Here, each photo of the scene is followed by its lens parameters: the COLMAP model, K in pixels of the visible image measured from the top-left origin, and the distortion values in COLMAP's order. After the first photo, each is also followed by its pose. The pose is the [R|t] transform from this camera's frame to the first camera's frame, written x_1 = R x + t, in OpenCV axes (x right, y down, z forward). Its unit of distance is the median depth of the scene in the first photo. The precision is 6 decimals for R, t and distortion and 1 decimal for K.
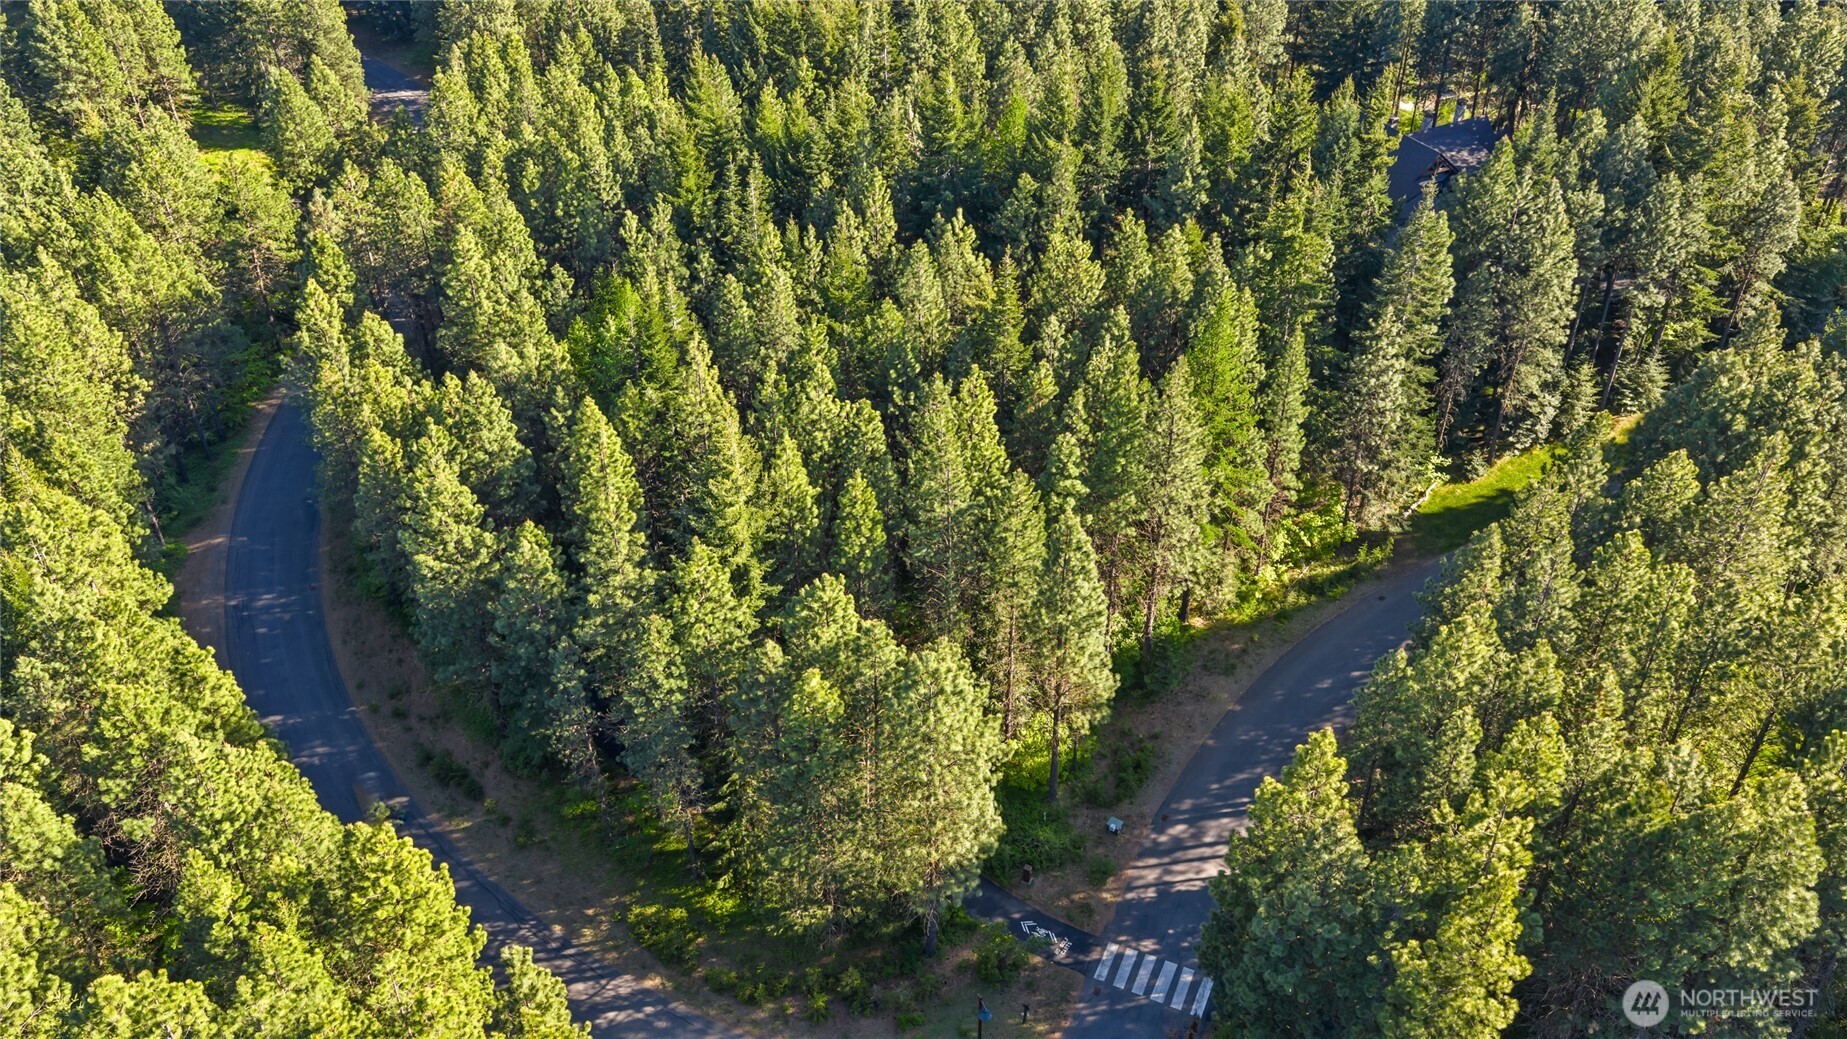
lens RADIAL K [[1517.5, 0, 916.1], [0, 1517.5, 527.1], [0, 0, 1]] dist [0.036663, -0.052741]
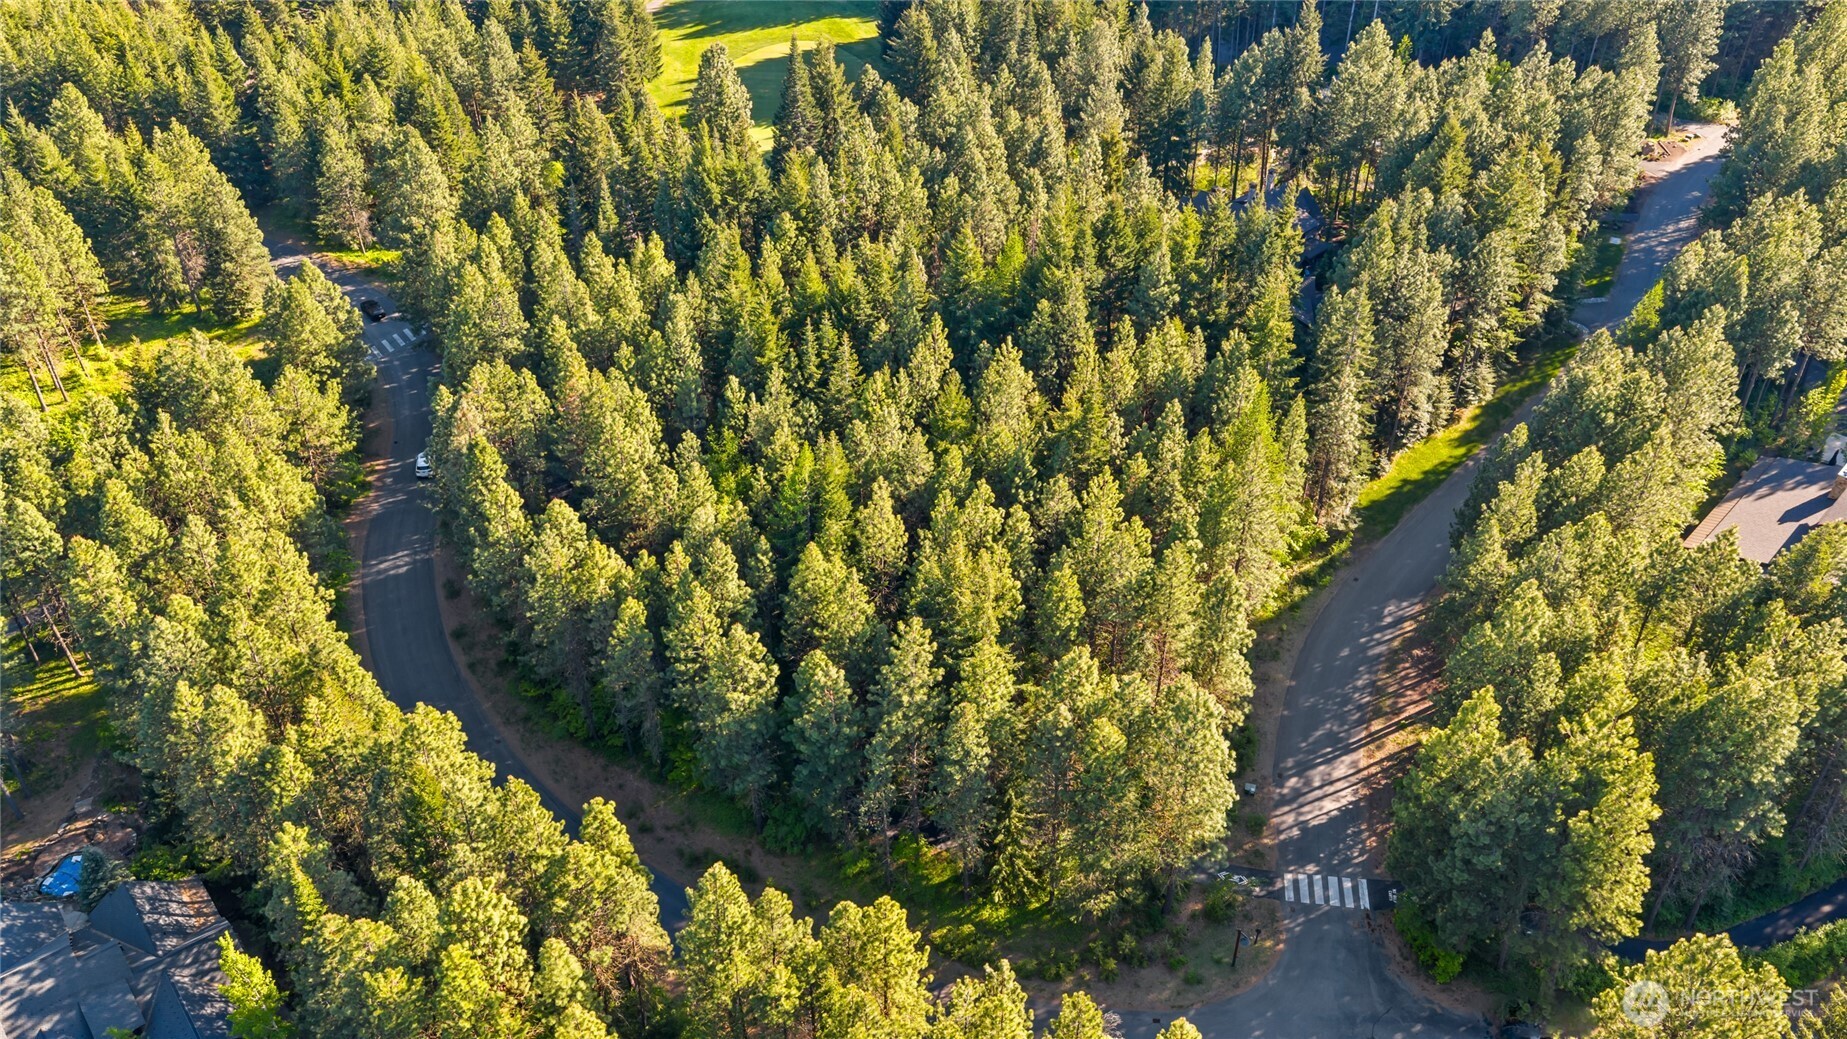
lens RADIAL K [[1517.5, 0, 922.9], [0, 1517.5, 524.8], [0, 0, 1]] dist [0.036663, -0.052741]
pose [[0.956943, -0.175346, 0.231330, -0.391669], [0.176013, 0.984225, 0.017920, -0.099990], [-0.230823, 0.023568, 0.972710, -0.220429]]
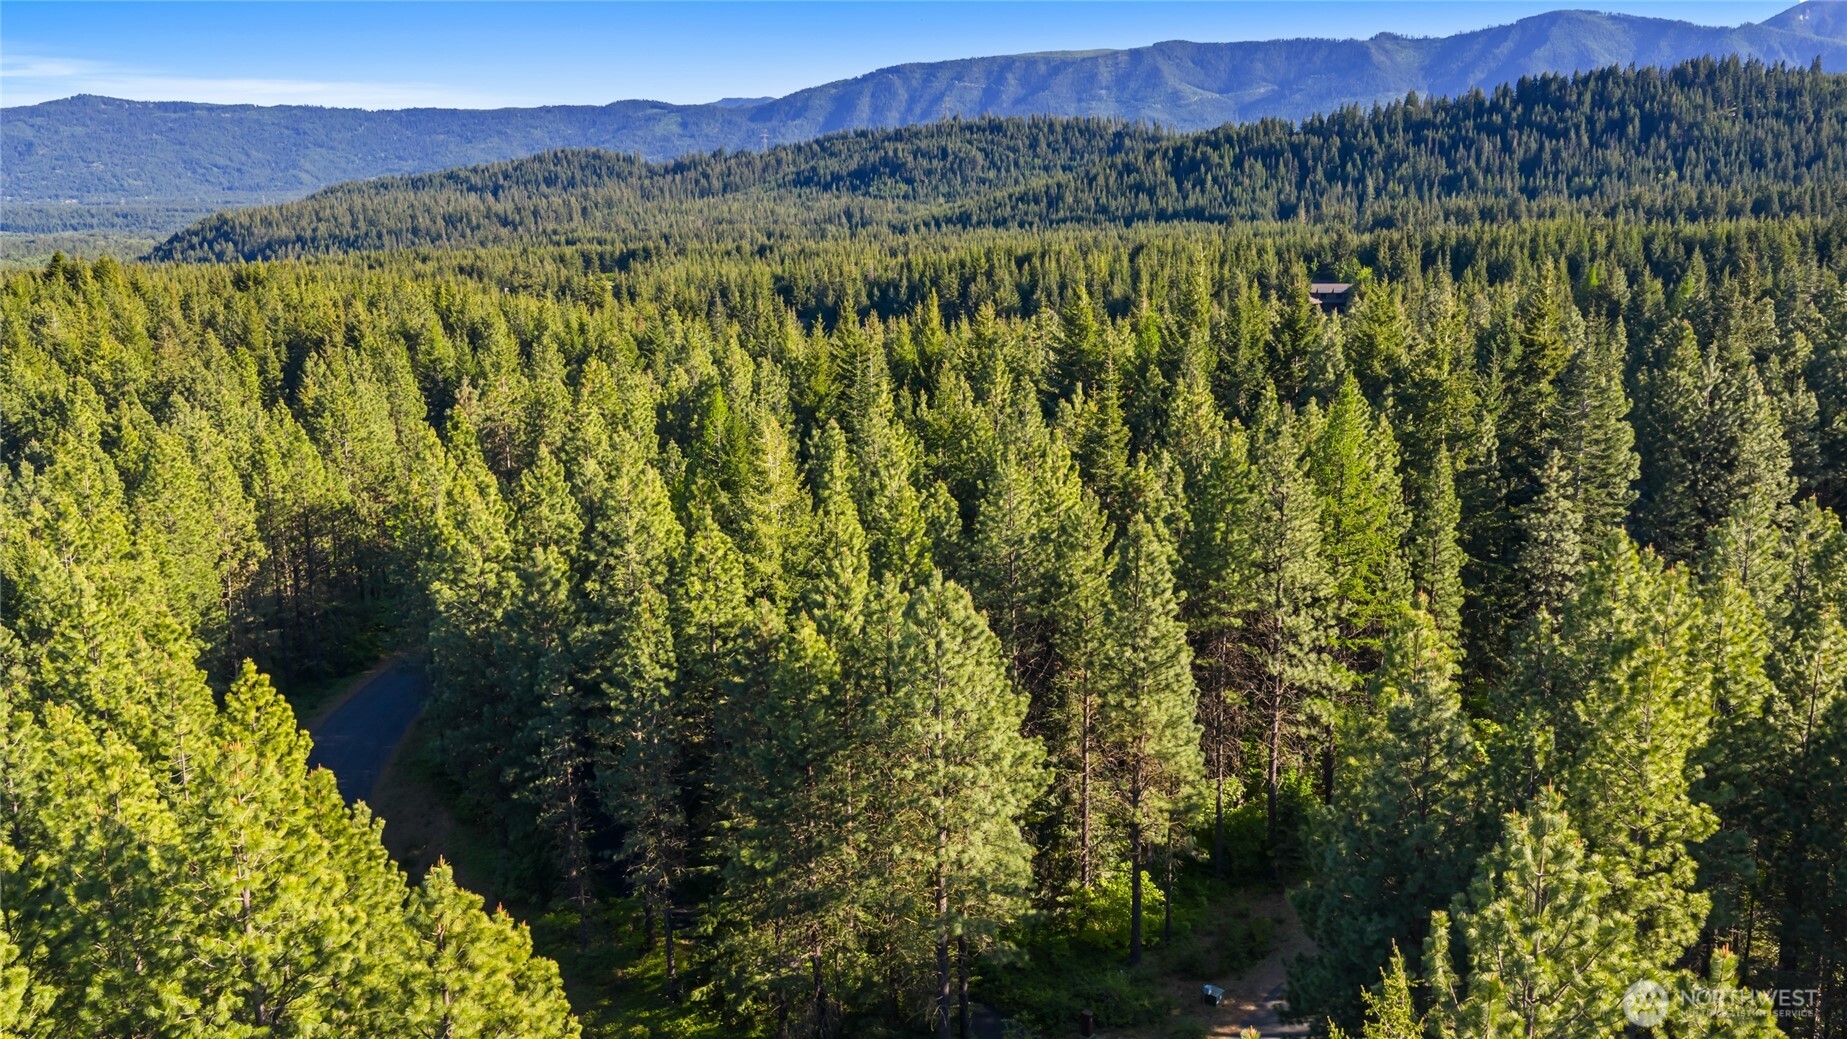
lens RADIAL K [[1517.5, 0, 930.1], [0, 1517.5, 509.4], [0, 0, 1]] dist [0.036663, -0.052741]
pose [[0.984224, 0.018132, -0.175993, 0.116110], [-0.095134, 0.892928, -0.440034, 0.321100], [0.149171, 0.449835, 0.880566, 0.194193]]
